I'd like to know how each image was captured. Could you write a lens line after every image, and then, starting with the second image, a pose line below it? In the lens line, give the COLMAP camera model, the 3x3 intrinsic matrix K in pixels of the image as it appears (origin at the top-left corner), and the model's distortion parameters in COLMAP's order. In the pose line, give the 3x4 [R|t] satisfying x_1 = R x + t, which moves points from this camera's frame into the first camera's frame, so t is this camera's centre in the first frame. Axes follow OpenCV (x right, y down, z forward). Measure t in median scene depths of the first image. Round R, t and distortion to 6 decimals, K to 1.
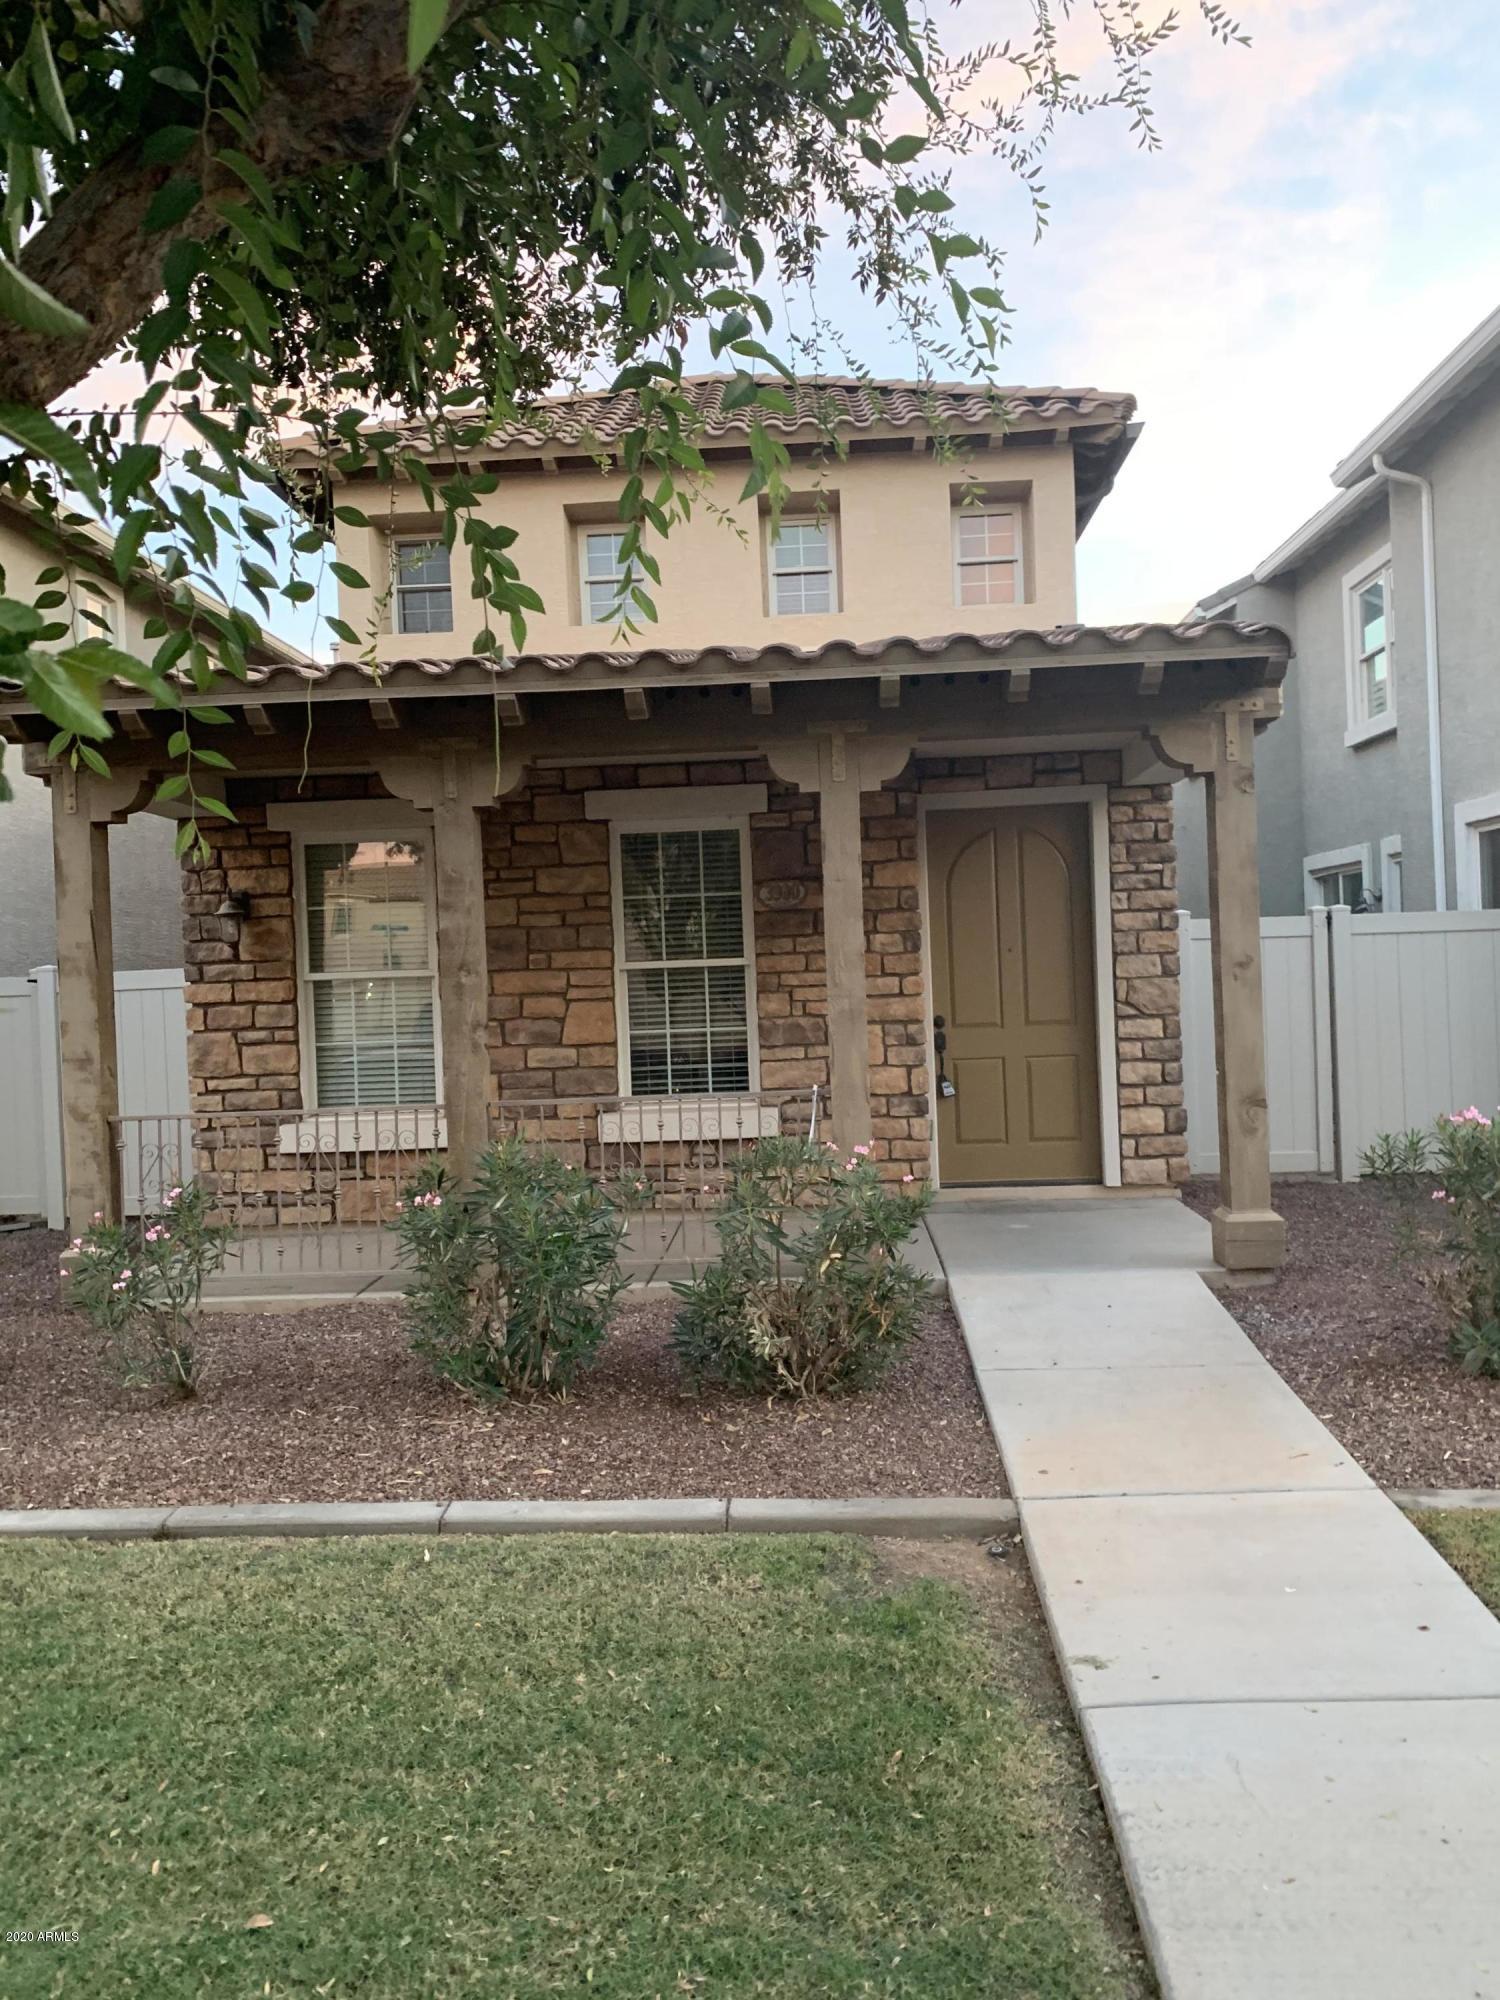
lens RADIAL K [[1540.6, 0, 728.4], [0, 1540.6, 990.8], [0, 0, 1]] dist [0.044035, -0.041924]
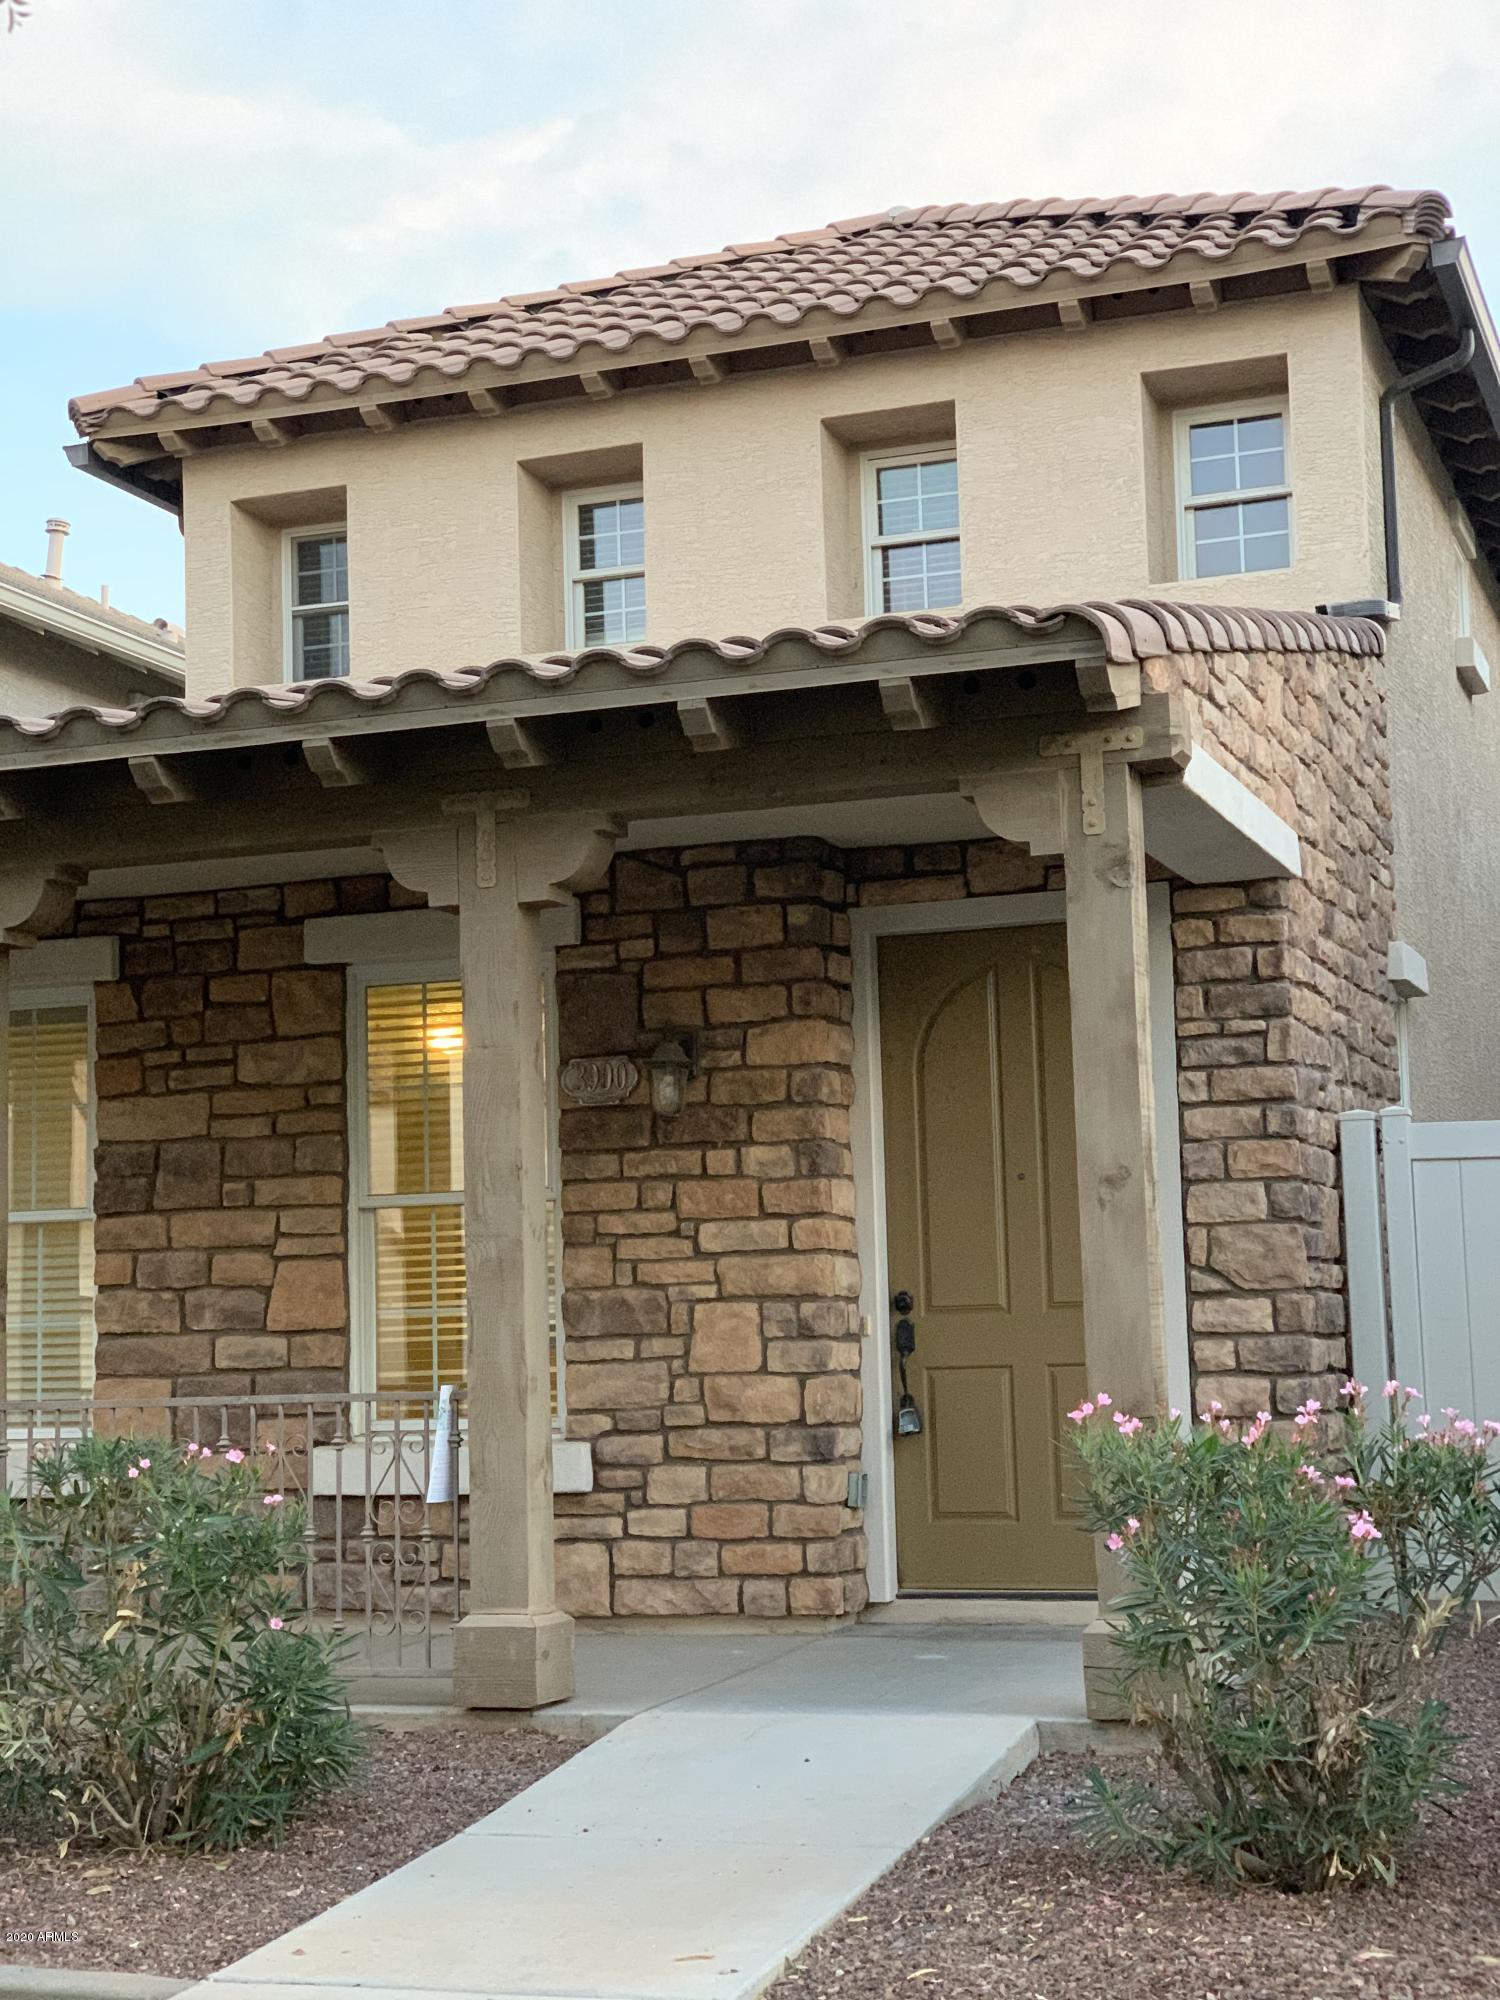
lens RADIAL K [[2963.4, 0, 739.7], [0, 2963.4, 983.4], [0, 0, 1]] dist [0.040648, 0.000000]
pose [[0.955934, -0.022229, -0.292740, 0.463392], [-0.011359, 0.993582, -0.112543, 0.031305], [0.293363, 0.110909, 0.949546, -0.087811]]
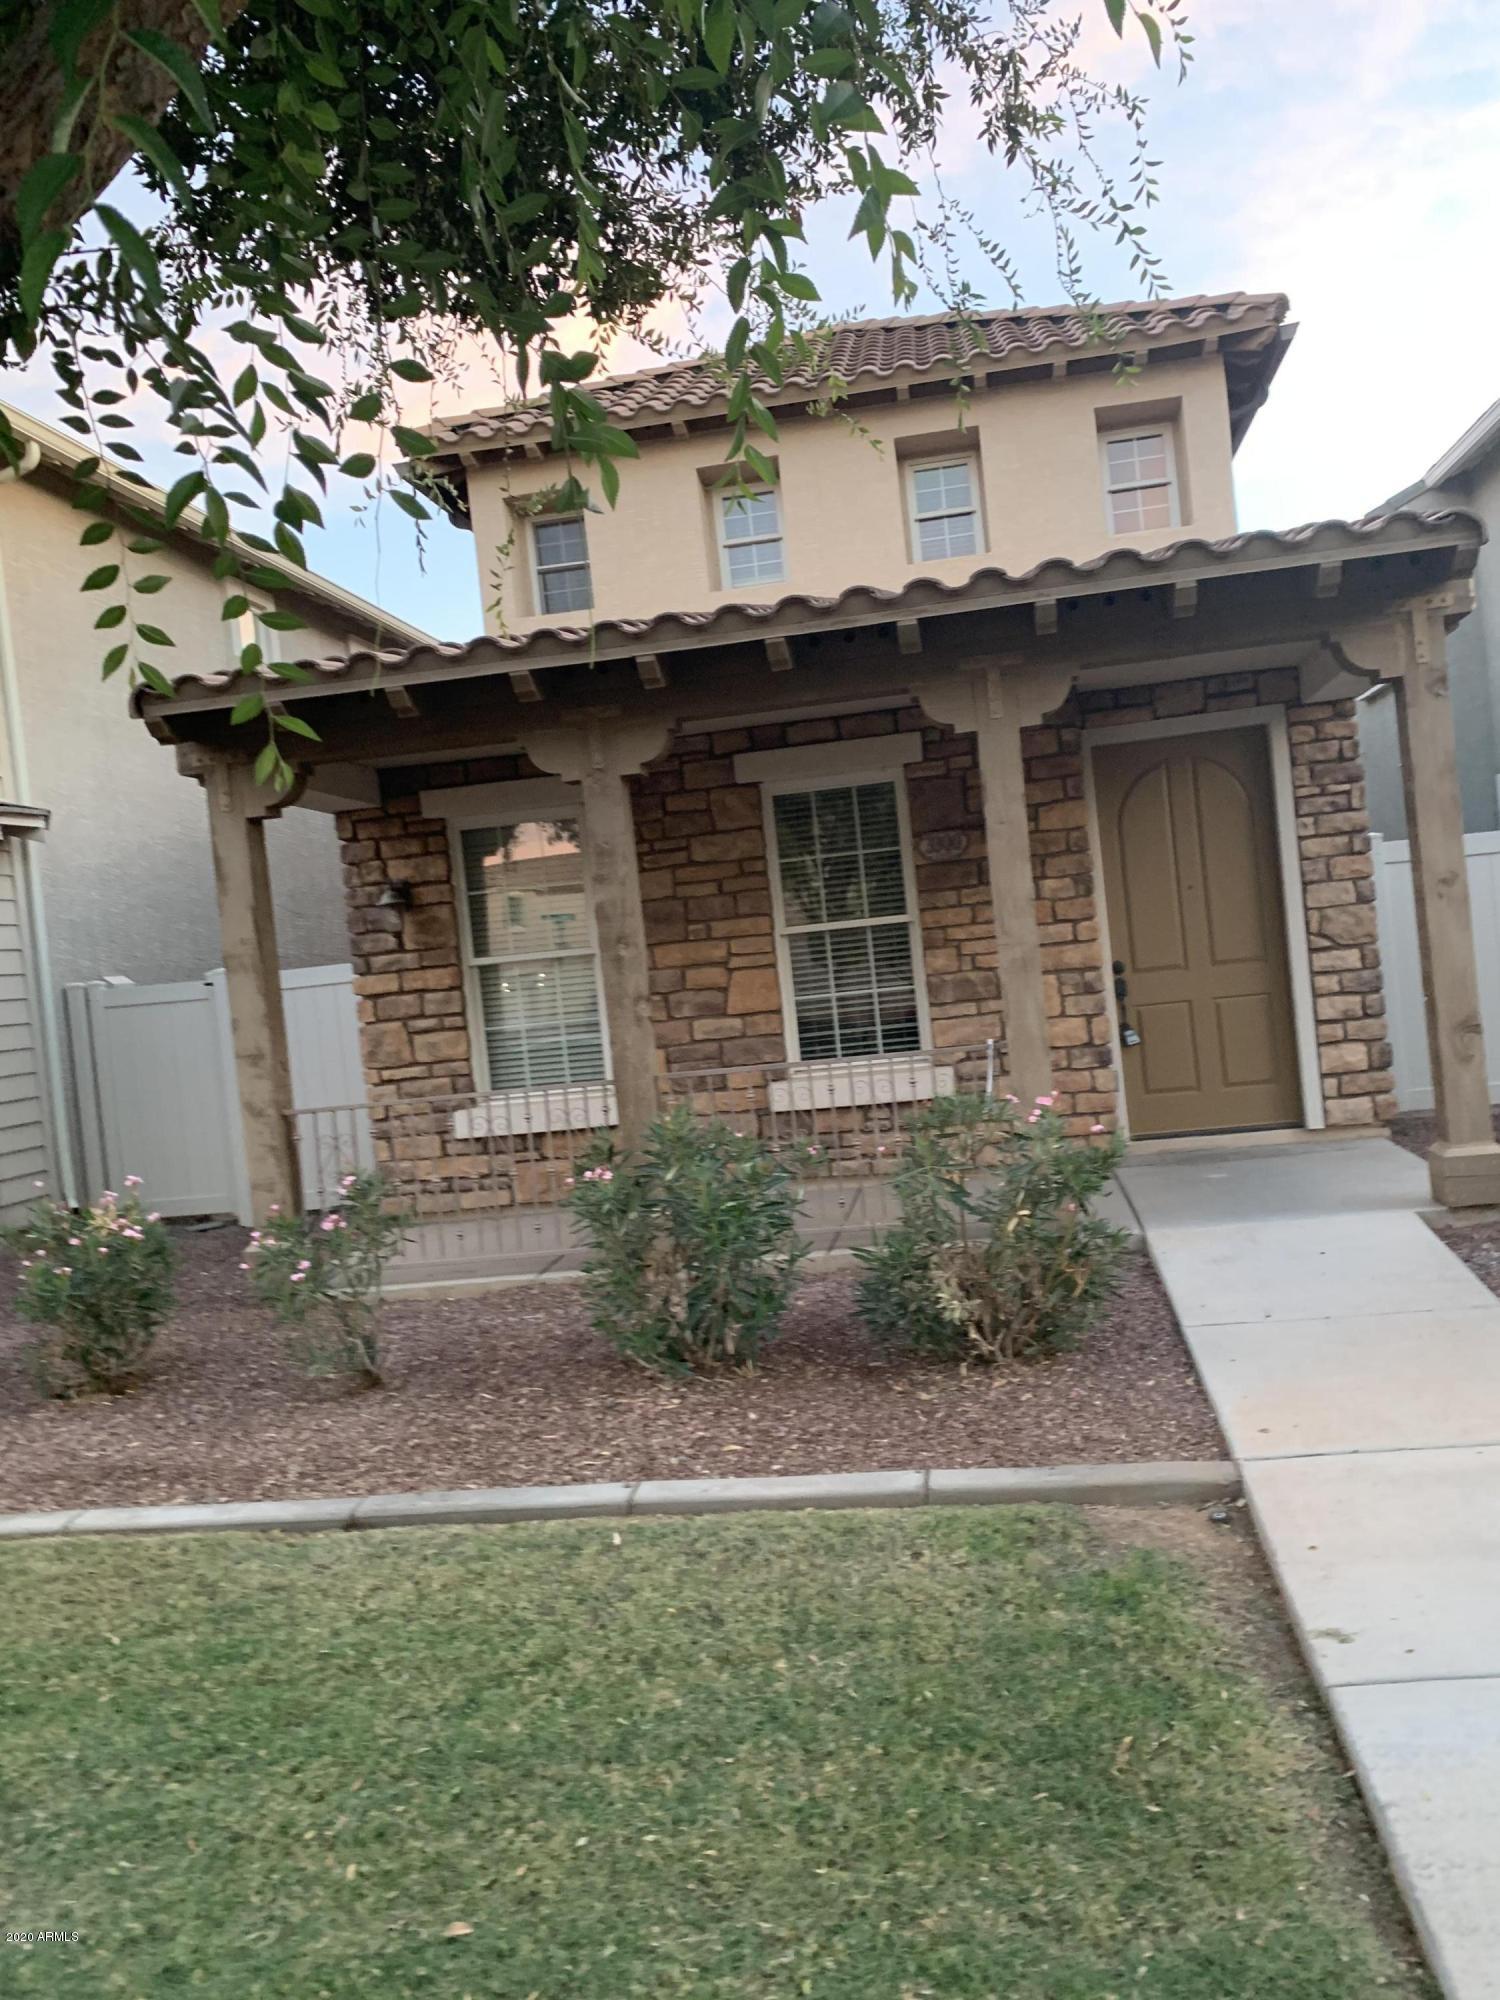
lens RADIAL K [[1540.6, 0, 749.2], [0, 1540.6, 992.9], [0, 0, 1]] dist [0.044035, -0.041924]
pose [[0.993391, -0.062489, -0.096275, 0.001170], [0.064168, 0.997835, 0.014444, 0.008465], [0.095164, -0.020526, 0.995250, 0.028631]]
